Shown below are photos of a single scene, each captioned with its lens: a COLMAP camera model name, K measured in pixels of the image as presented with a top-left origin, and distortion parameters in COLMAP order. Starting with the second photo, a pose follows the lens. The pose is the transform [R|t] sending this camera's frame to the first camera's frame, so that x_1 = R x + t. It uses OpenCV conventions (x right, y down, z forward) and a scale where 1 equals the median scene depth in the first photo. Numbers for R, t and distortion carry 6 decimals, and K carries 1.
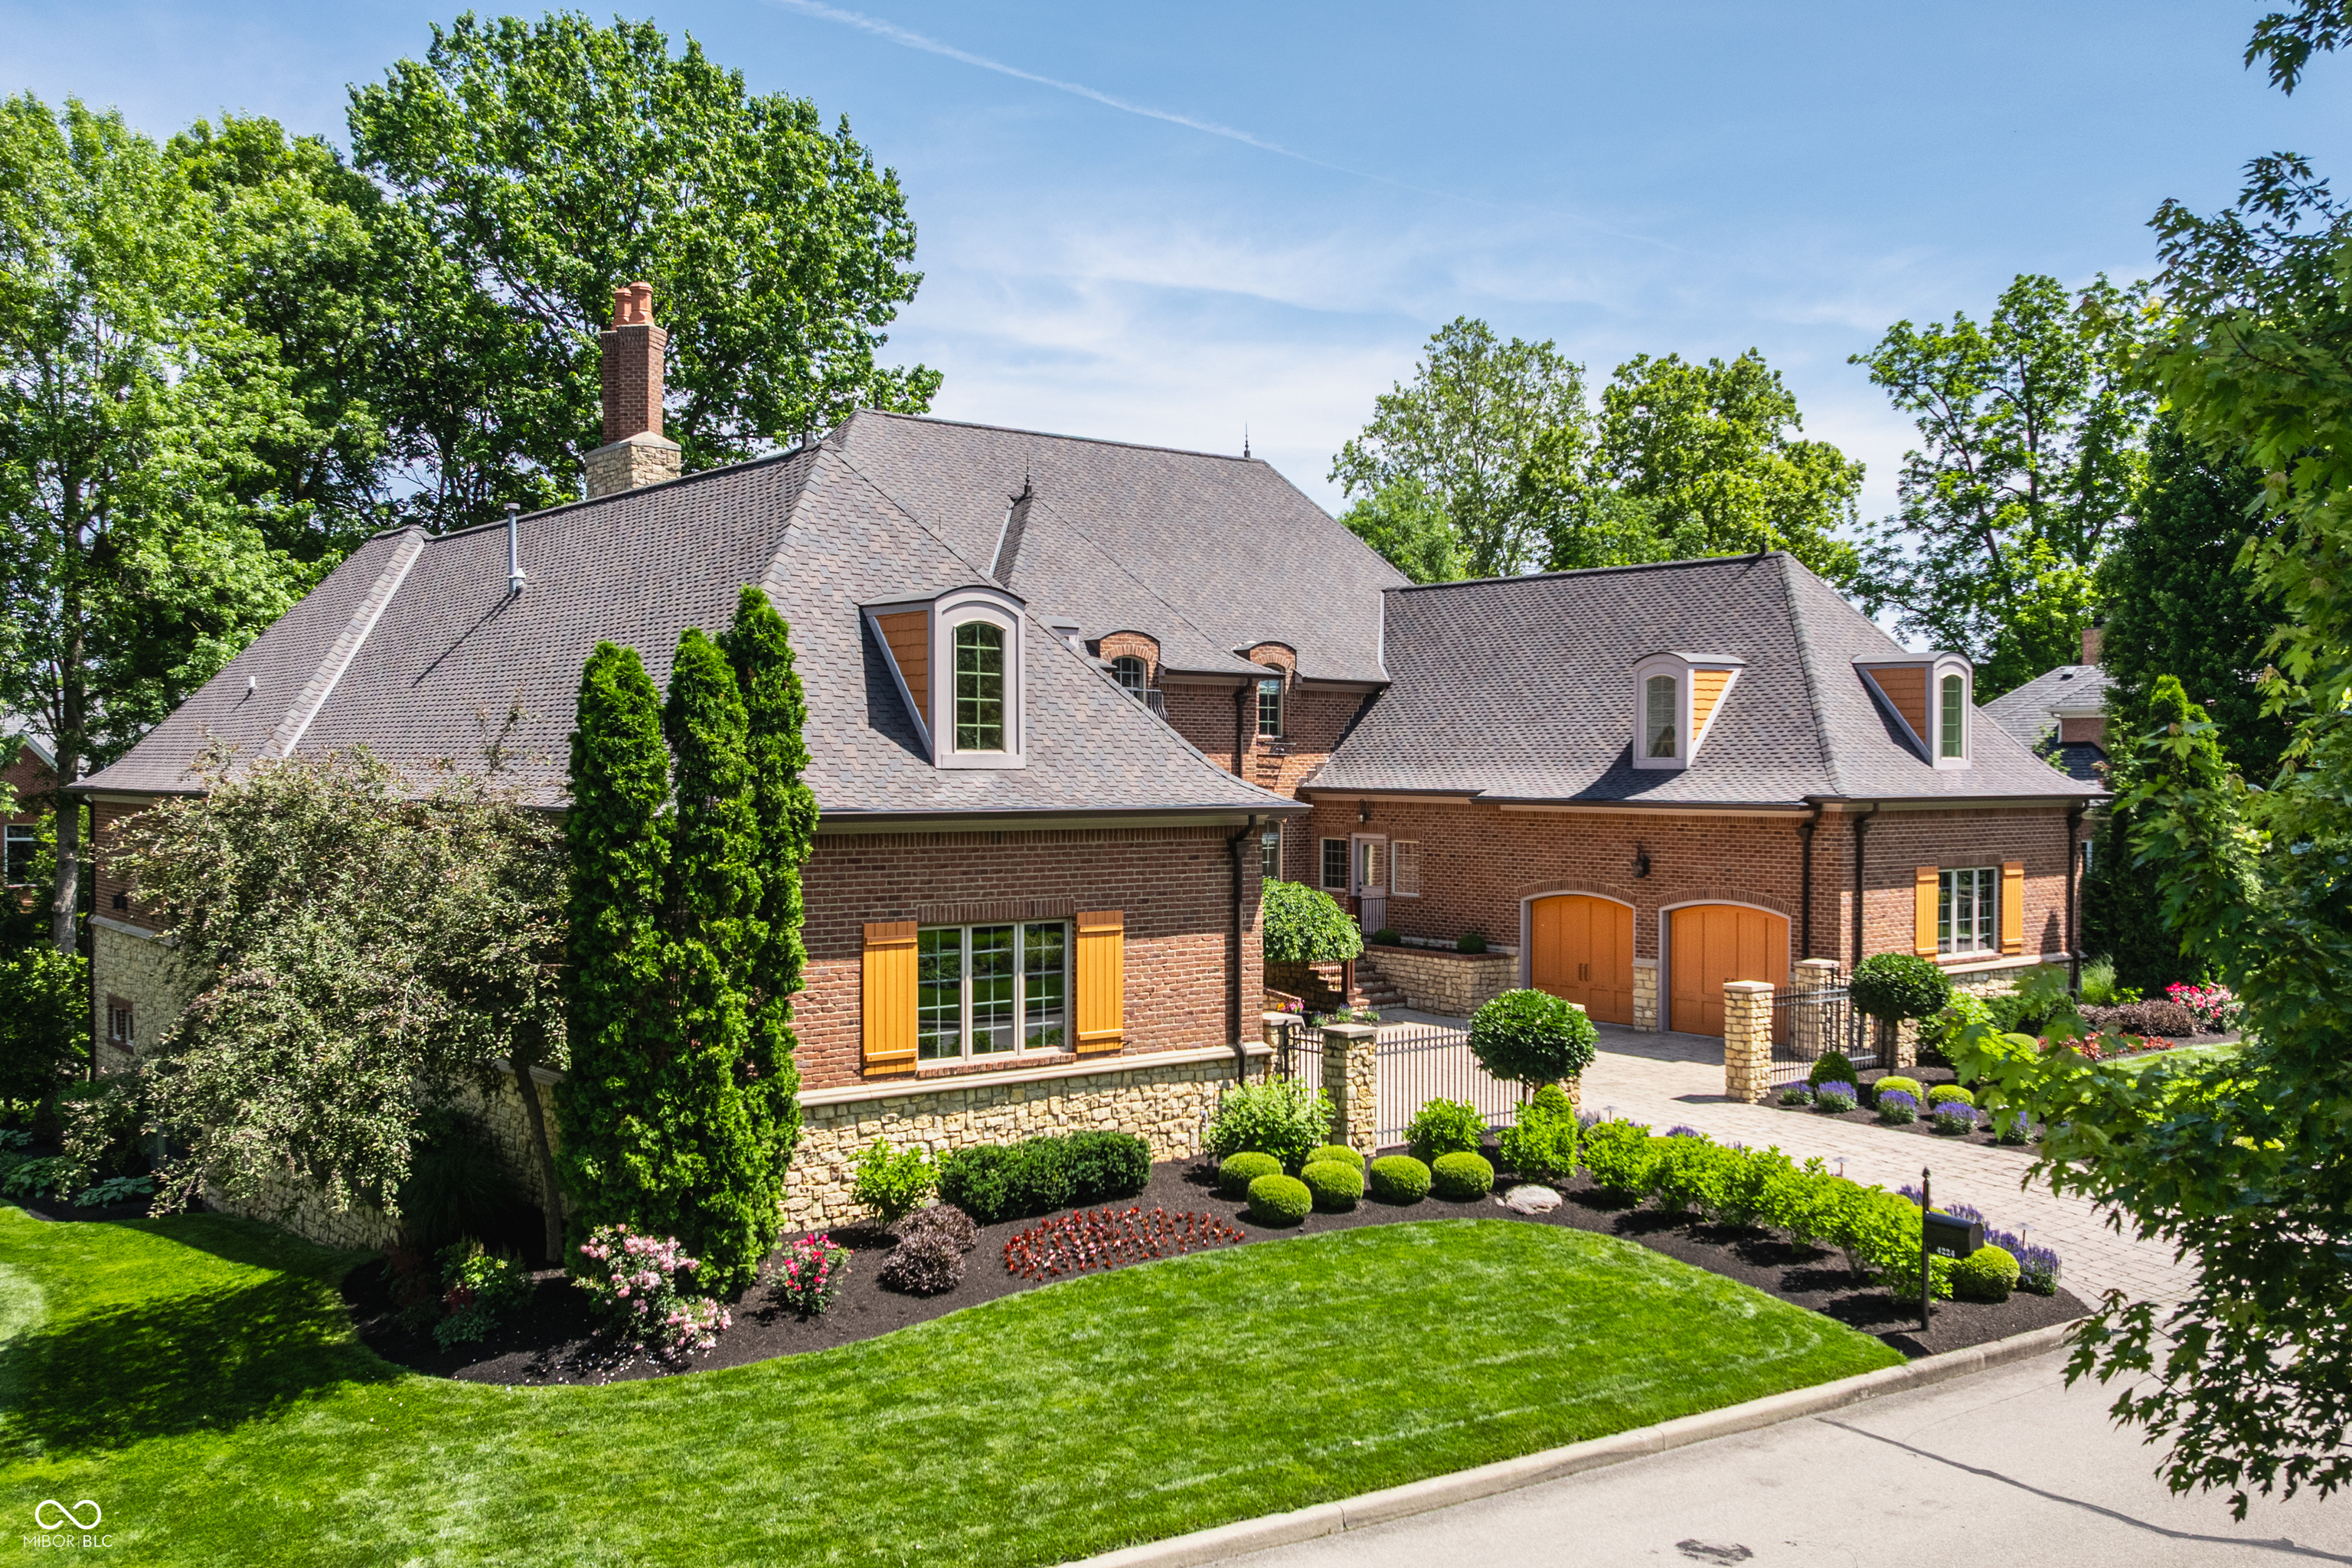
lens RADIAL K [[2063.6, 0, 1224.3], [0, 2063.6, 850.8], [0, 0, 1]] dist [-0.030874, -0.007902]
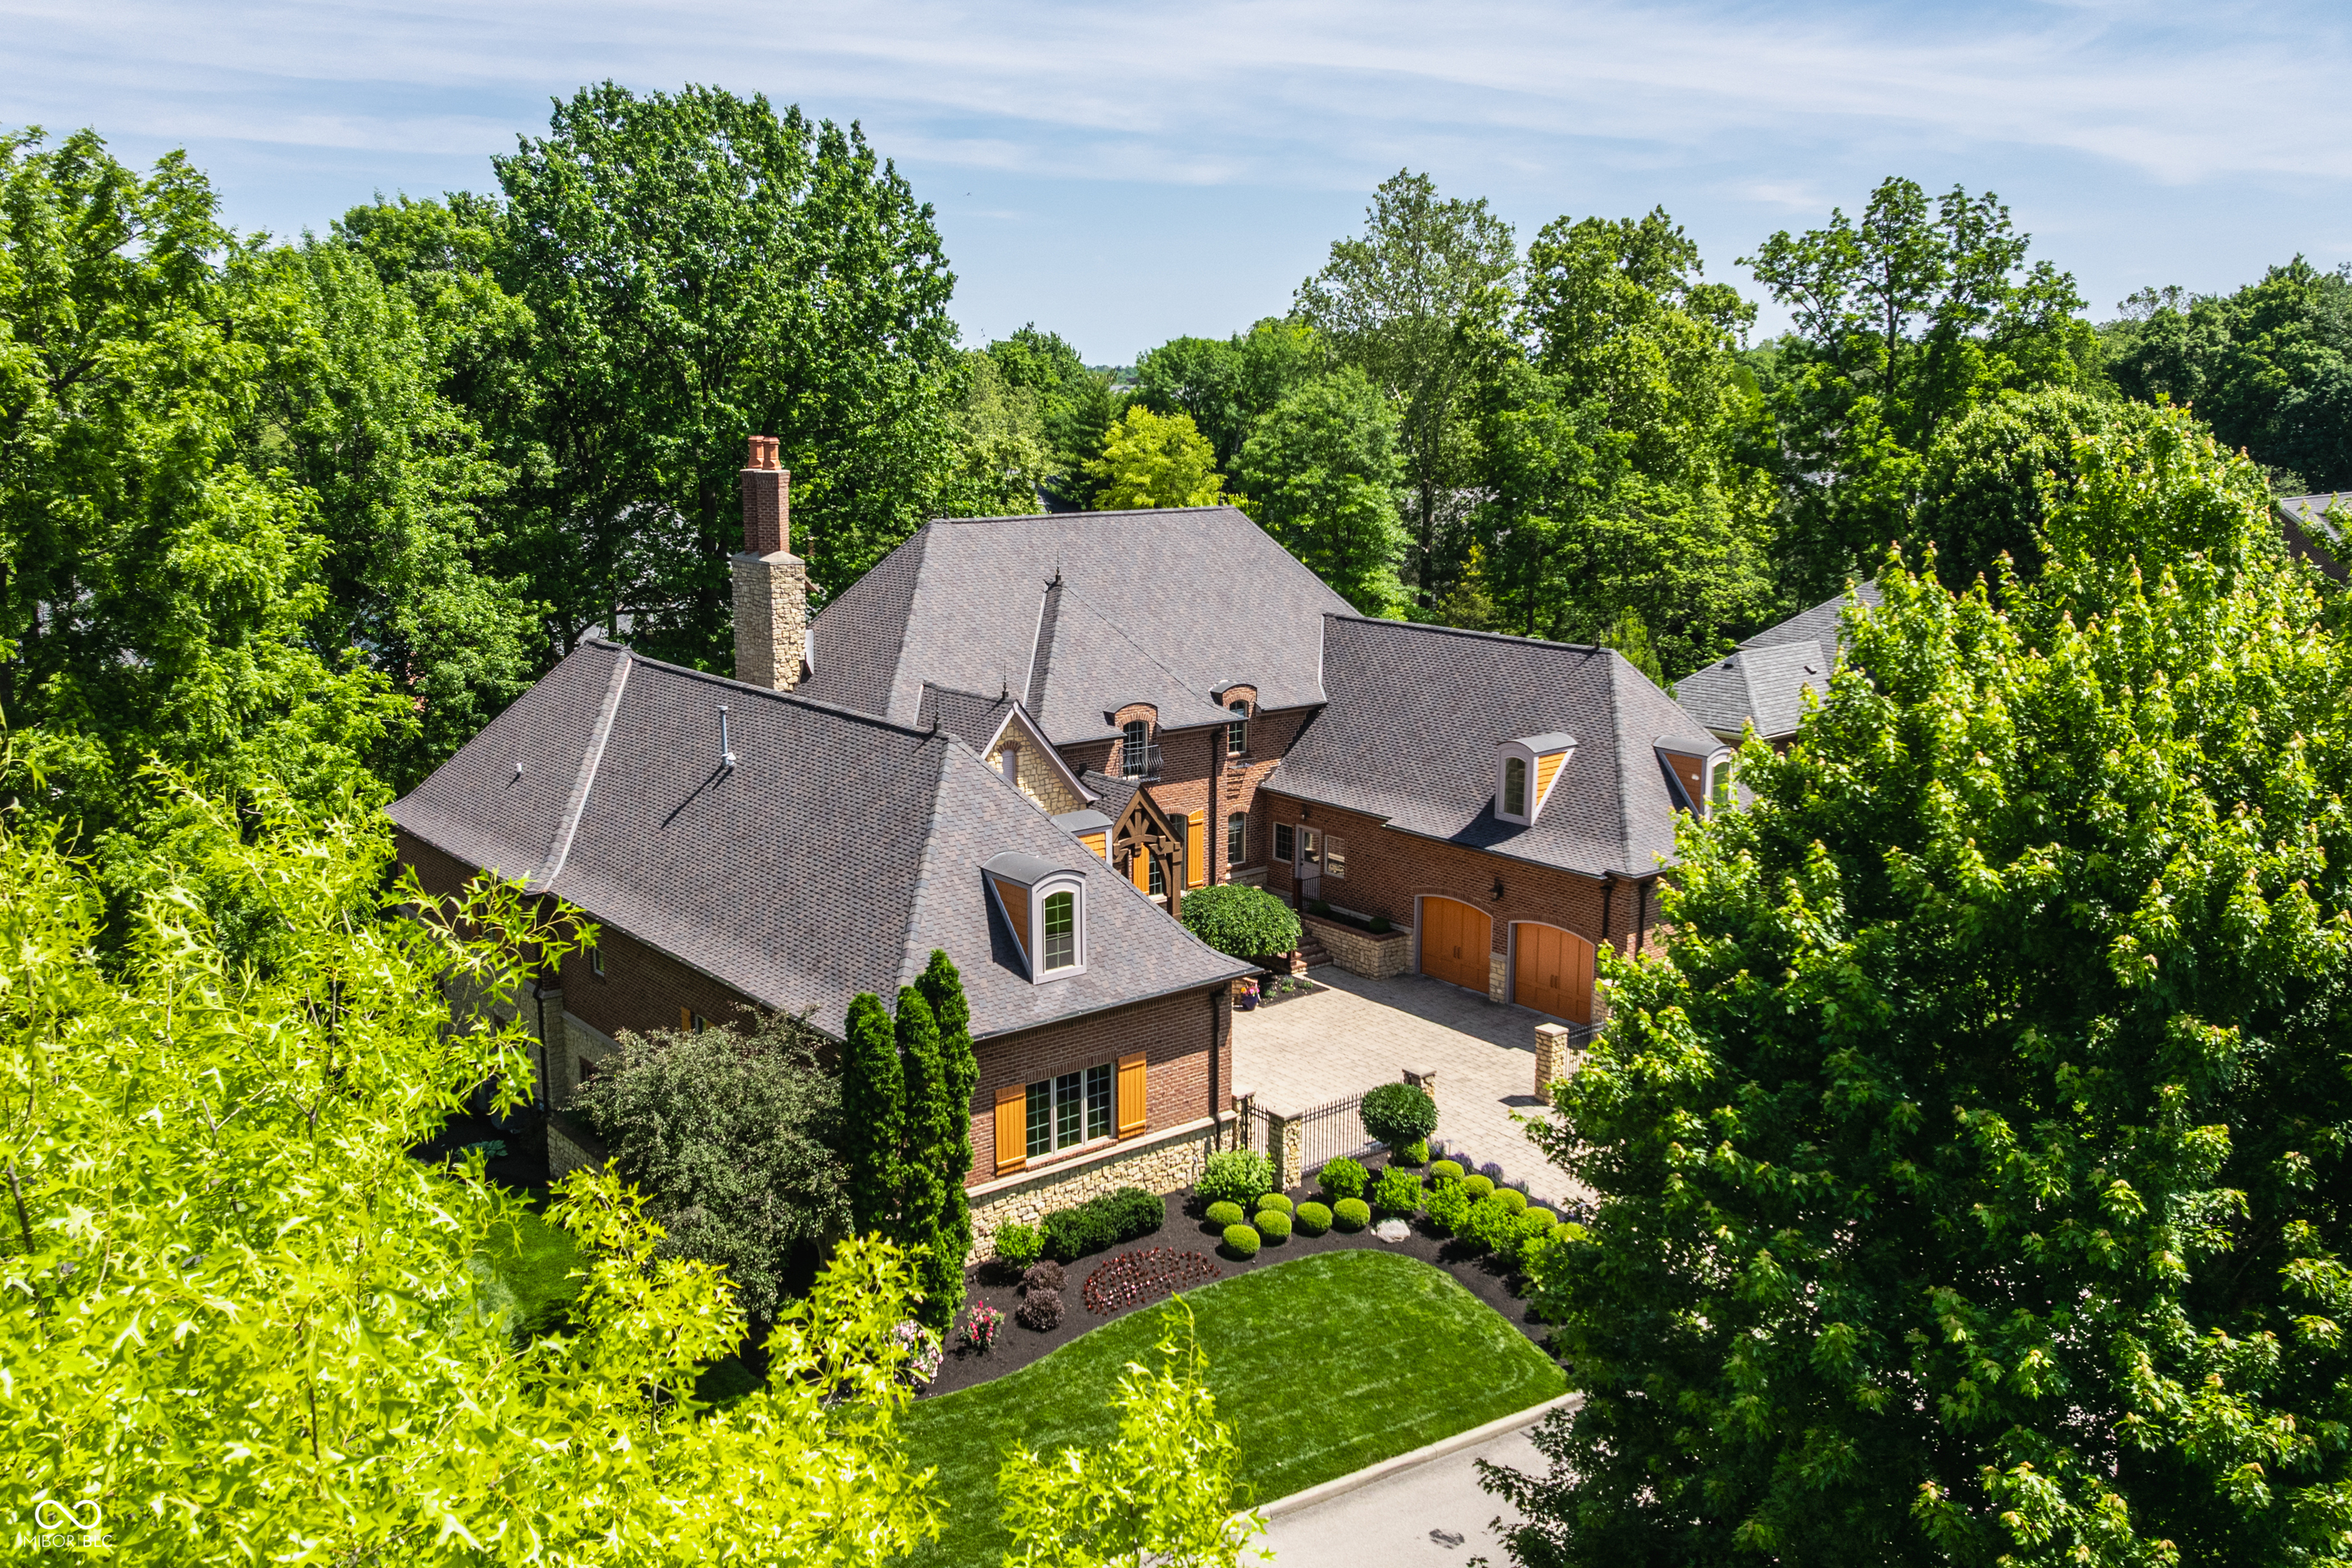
lens RADIAL K [[1958.8, 0, 1176.0], [0, 1958.8, 784.0], [0, 0, 1]] dist [-0.015139, -0.038674]
pose [[0.999971, 0.002090, -0.007283, -0.013942], [-0.000895, 0.987062, 0.160339, -0.404293], [0.007524, -0.160328, 0.987035, -0.464416]]
